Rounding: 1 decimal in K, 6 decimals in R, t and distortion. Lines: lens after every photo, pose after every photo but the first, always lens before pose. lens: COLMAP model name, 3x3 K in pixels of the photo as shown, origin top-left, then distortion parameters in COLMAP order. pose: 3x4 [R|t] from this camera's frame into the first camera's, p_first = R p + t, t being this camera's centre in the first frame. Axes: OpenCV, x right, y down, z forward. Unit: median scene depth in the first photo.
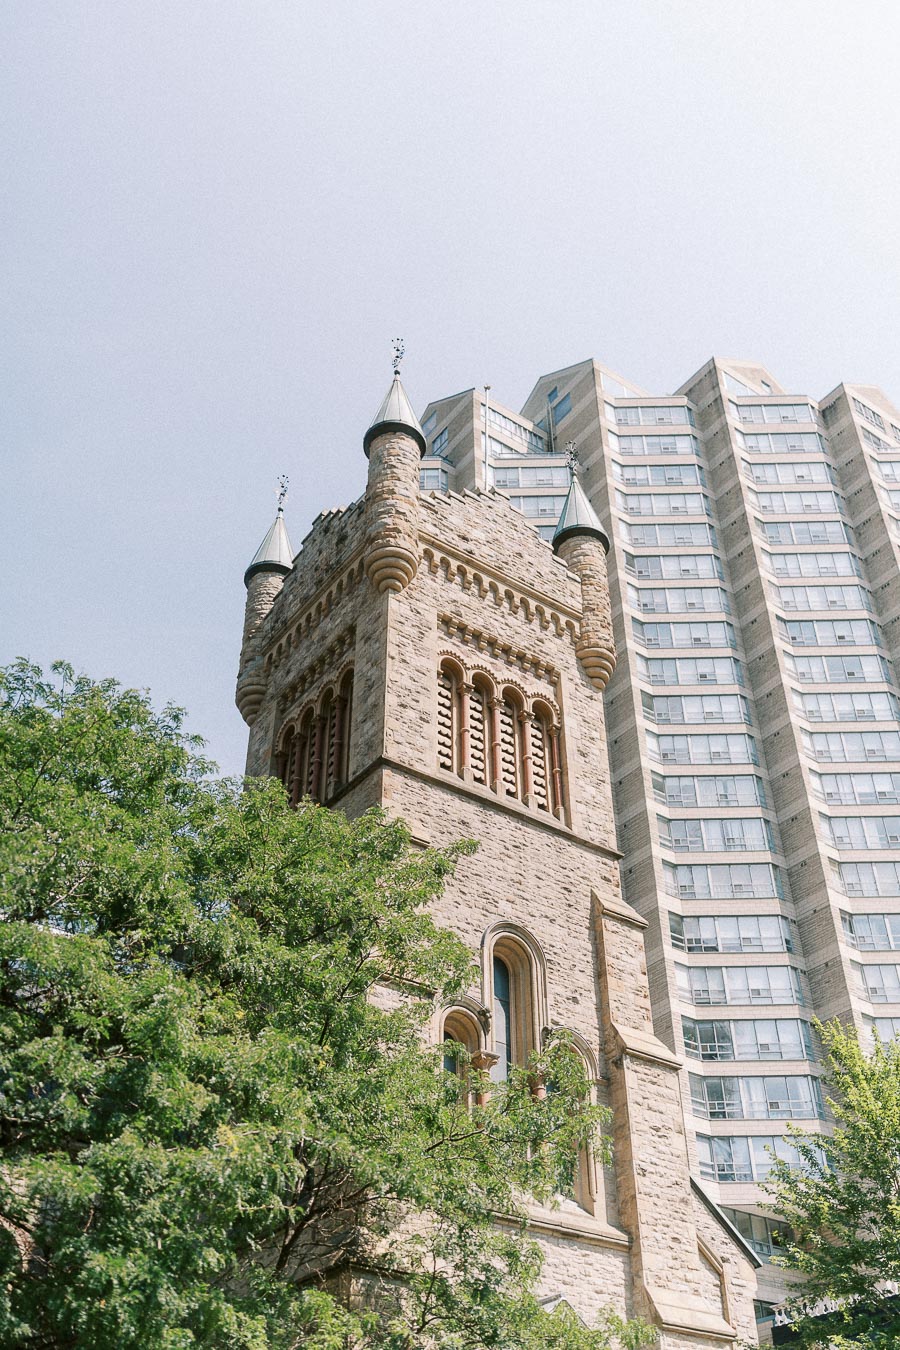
lens RADIAL K [[1311.0, 0, 450.0], [0, 1311.0, 675.0], [0, 0, 1]] dist [-0.012390, 0.003795]
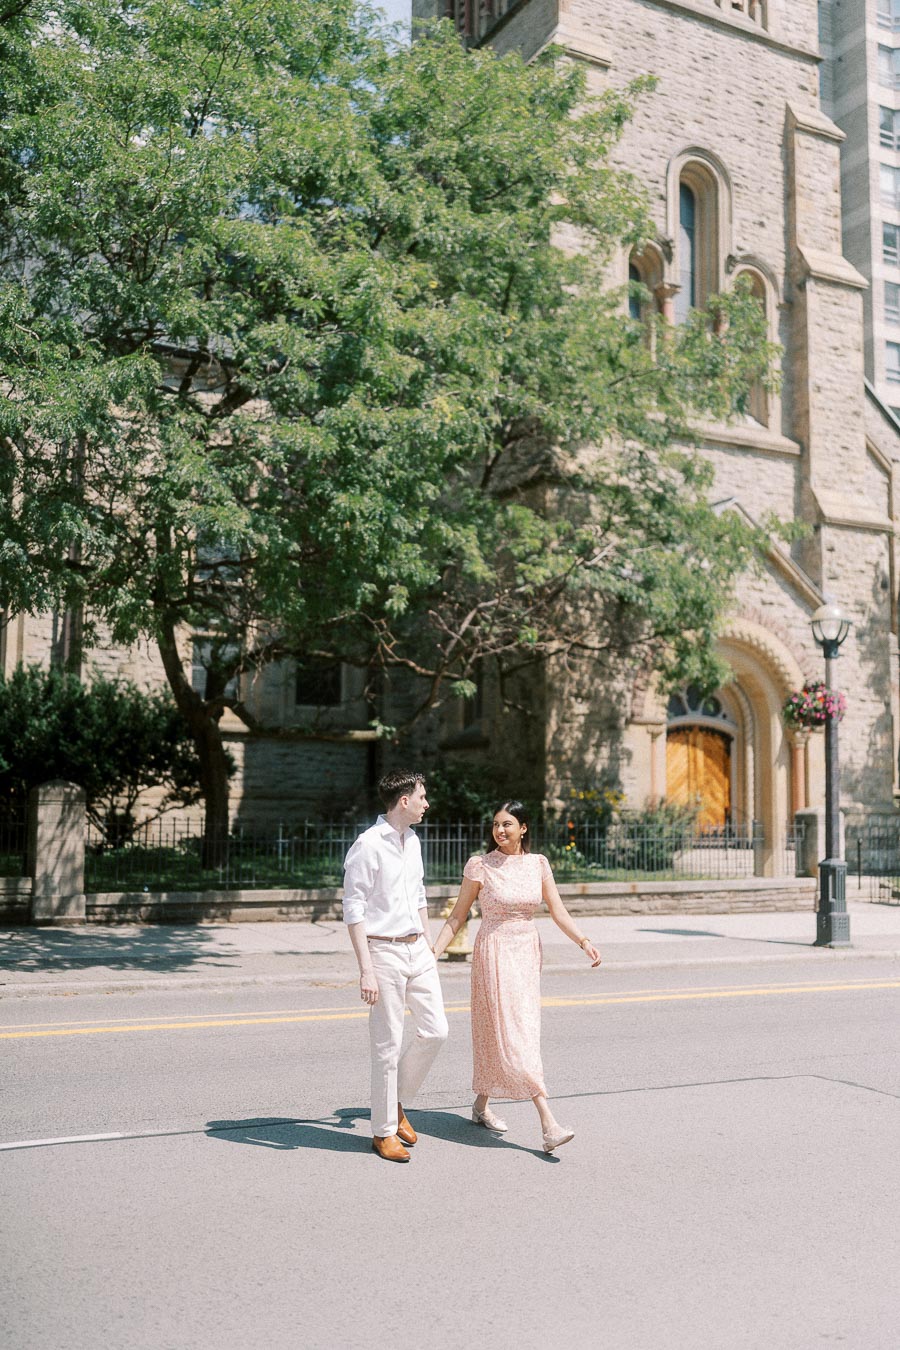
lens RADIAL K [[1382.9, 0, 452.8], [0, 1382.9, 659.8], [0, 0, 1]] dist [-0.006912, -0.001672]
pose [[0.989981, -0.002610, -0.141179, 0.013825], [0.078767, 0.840024, 0.536801, -0.071548], [0.117193, -0.542542, 0.831813, -0.101375]]
